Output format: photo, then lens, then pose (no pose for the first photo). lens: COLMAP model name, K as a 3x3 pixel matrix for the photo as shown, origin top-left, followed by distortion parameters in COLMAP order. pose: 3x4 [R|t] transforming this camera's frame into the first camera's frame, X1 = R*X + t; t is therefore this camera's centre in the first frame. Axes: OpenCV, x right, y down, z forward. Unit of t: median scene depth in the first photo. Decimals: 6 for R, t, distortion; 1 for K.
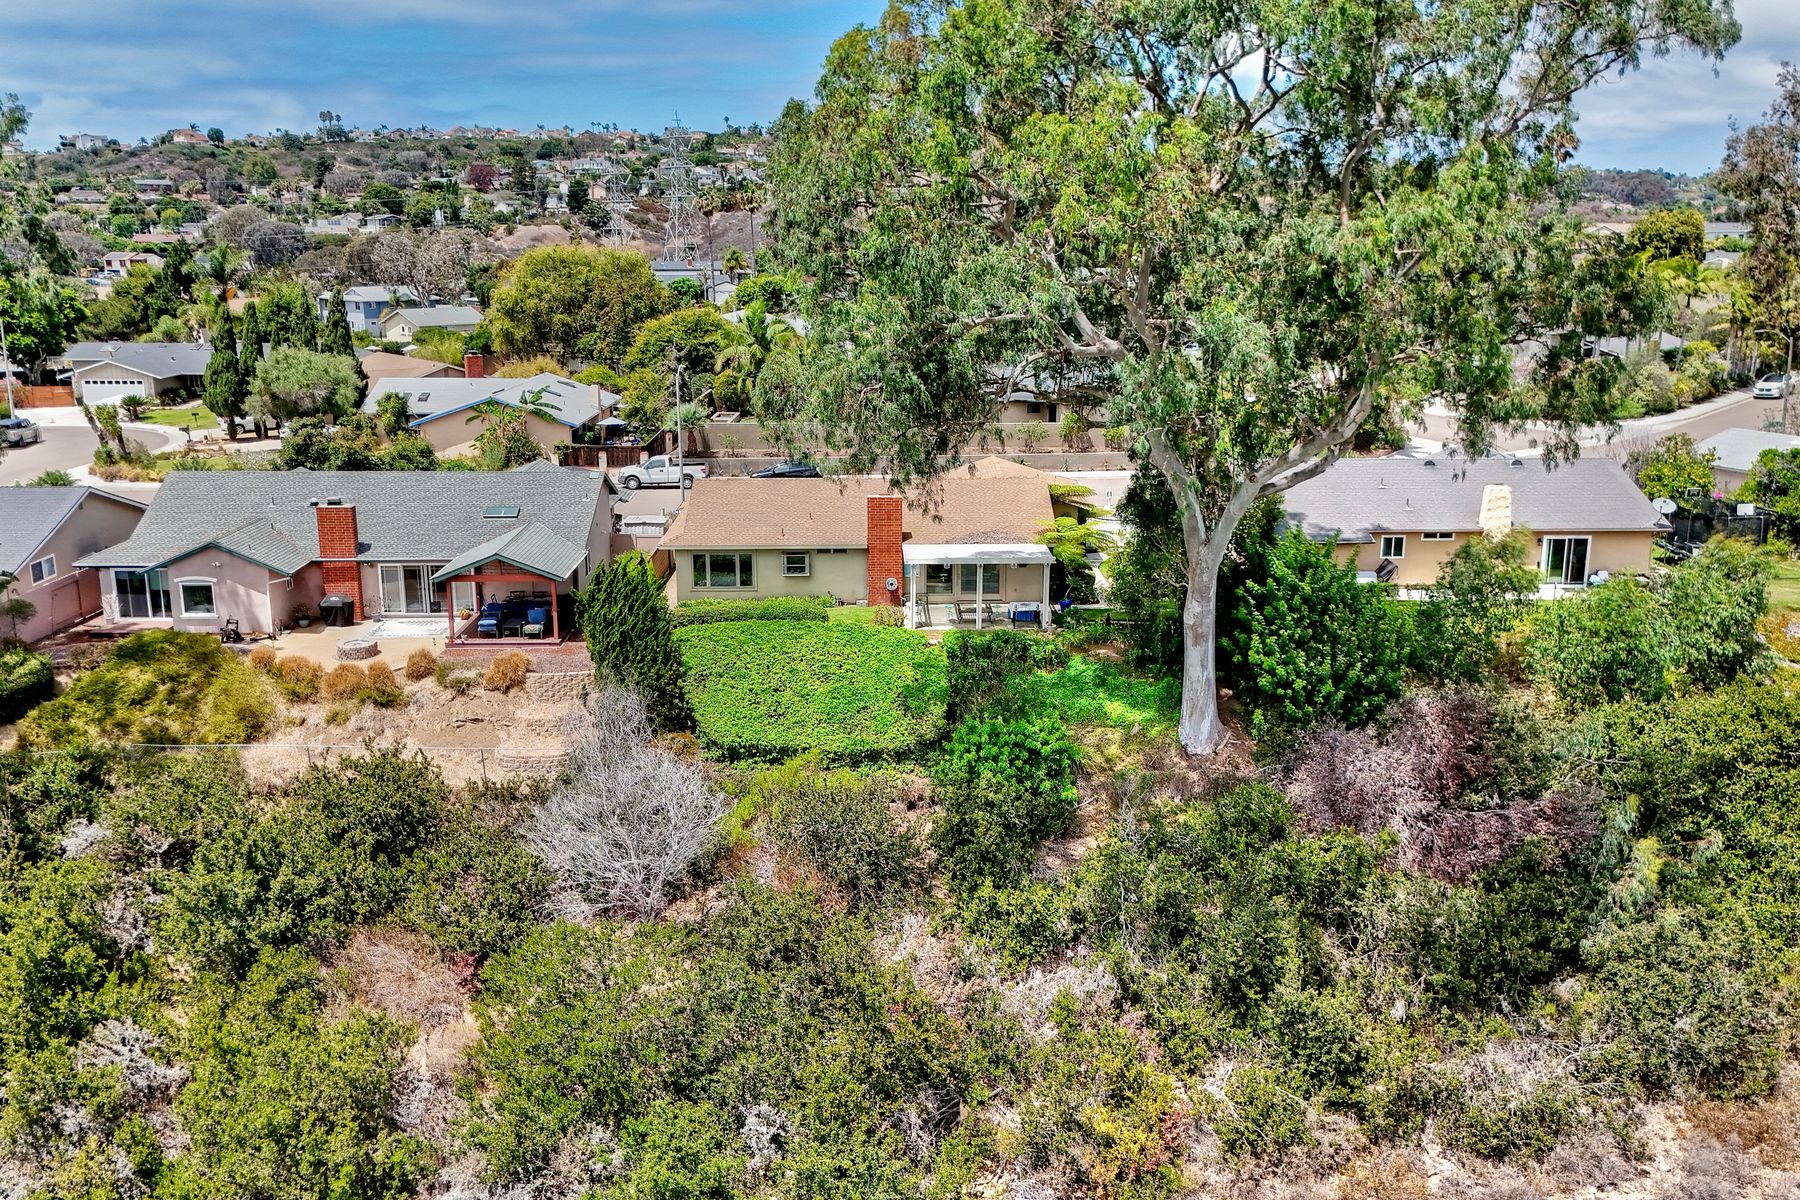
lens RADIAL K [[1599.2, 0, 900.0], [0, 1599.2, 600.0], [0, 0, 1]] dist [0.064246, -0.061871]
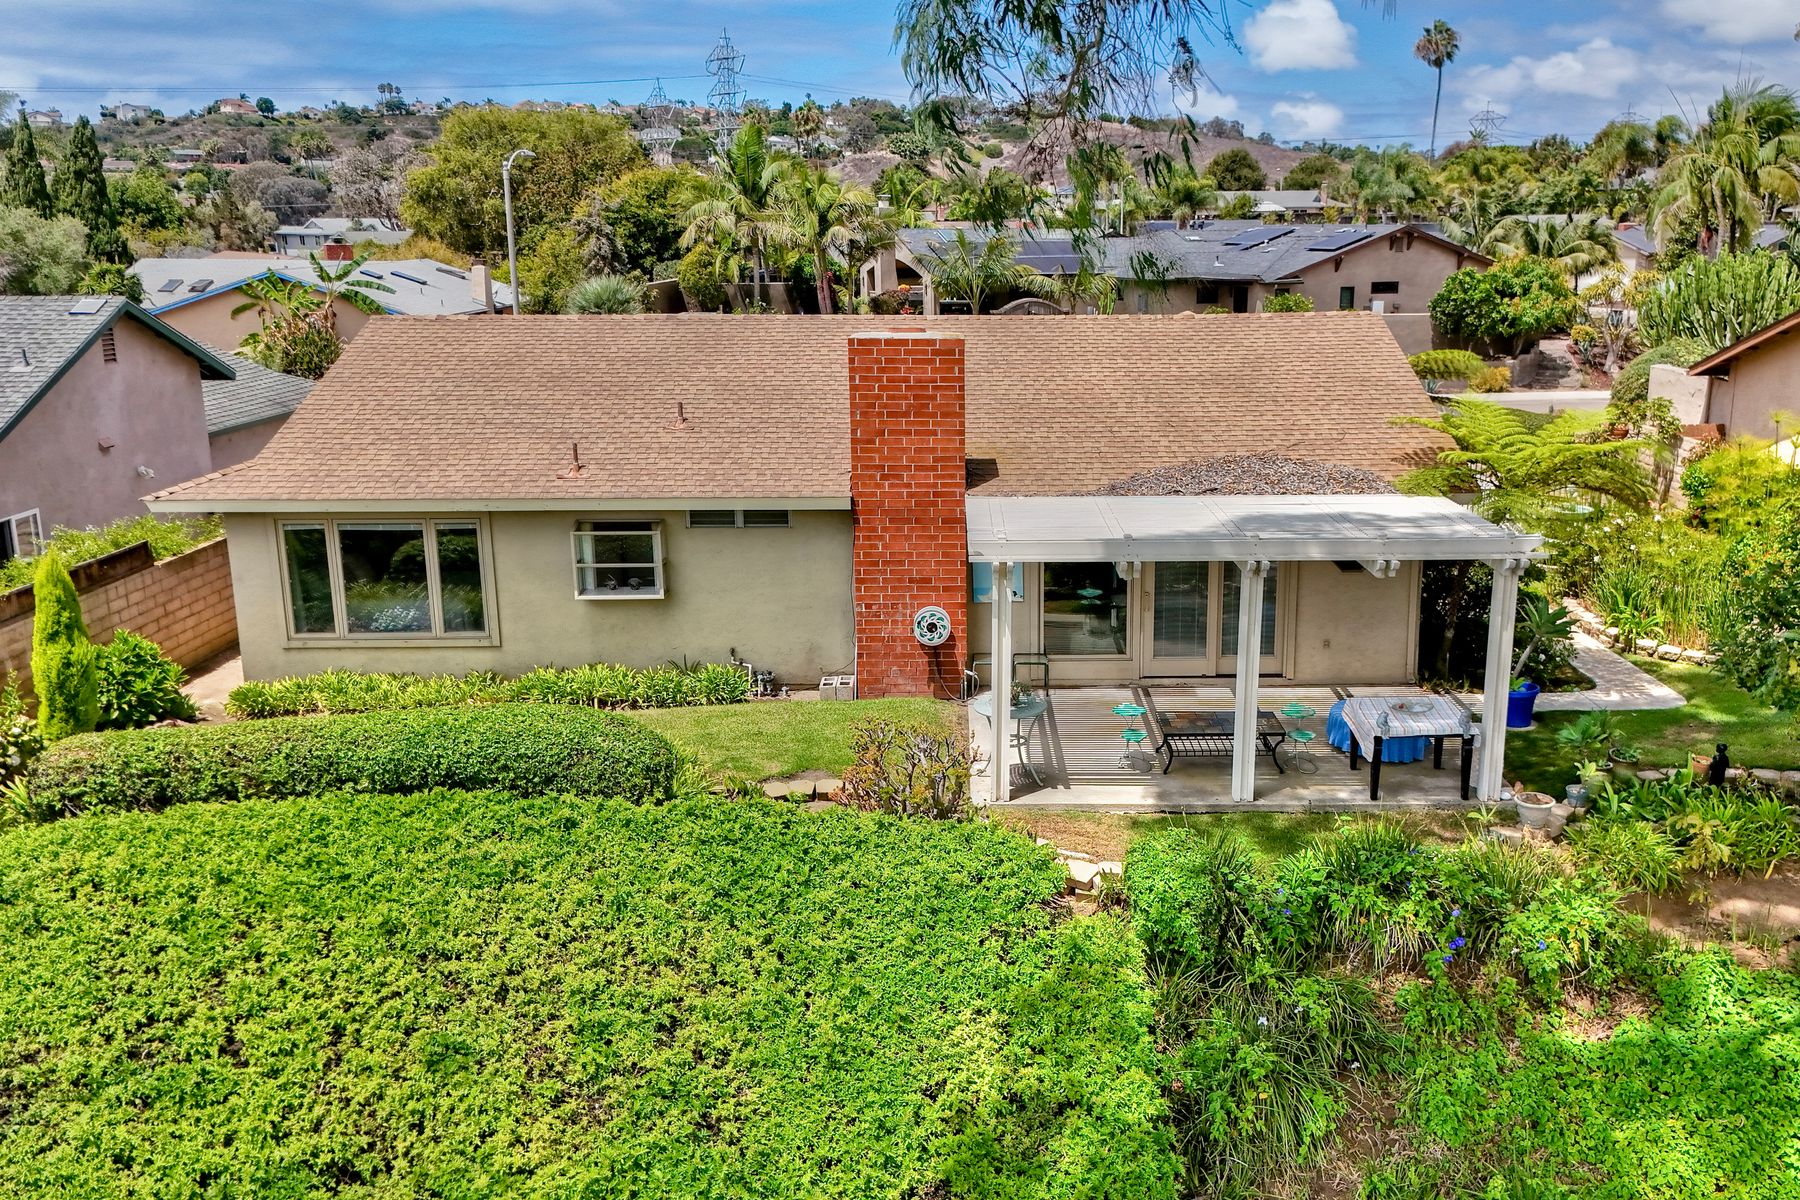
lens RADIAL K [[1507.3, 0, 1032.0], [0, 1507.3, 597.2], [0, 0, 1]] dist [0.062318, -0.061028]
pose [[0.999619, -0.000024, 0.027613, 0.006658], [-0.000059, 0.999996, 0.002996, -0.018242], [-0.027613, -0.002997, 0.999614, 0.788290]]
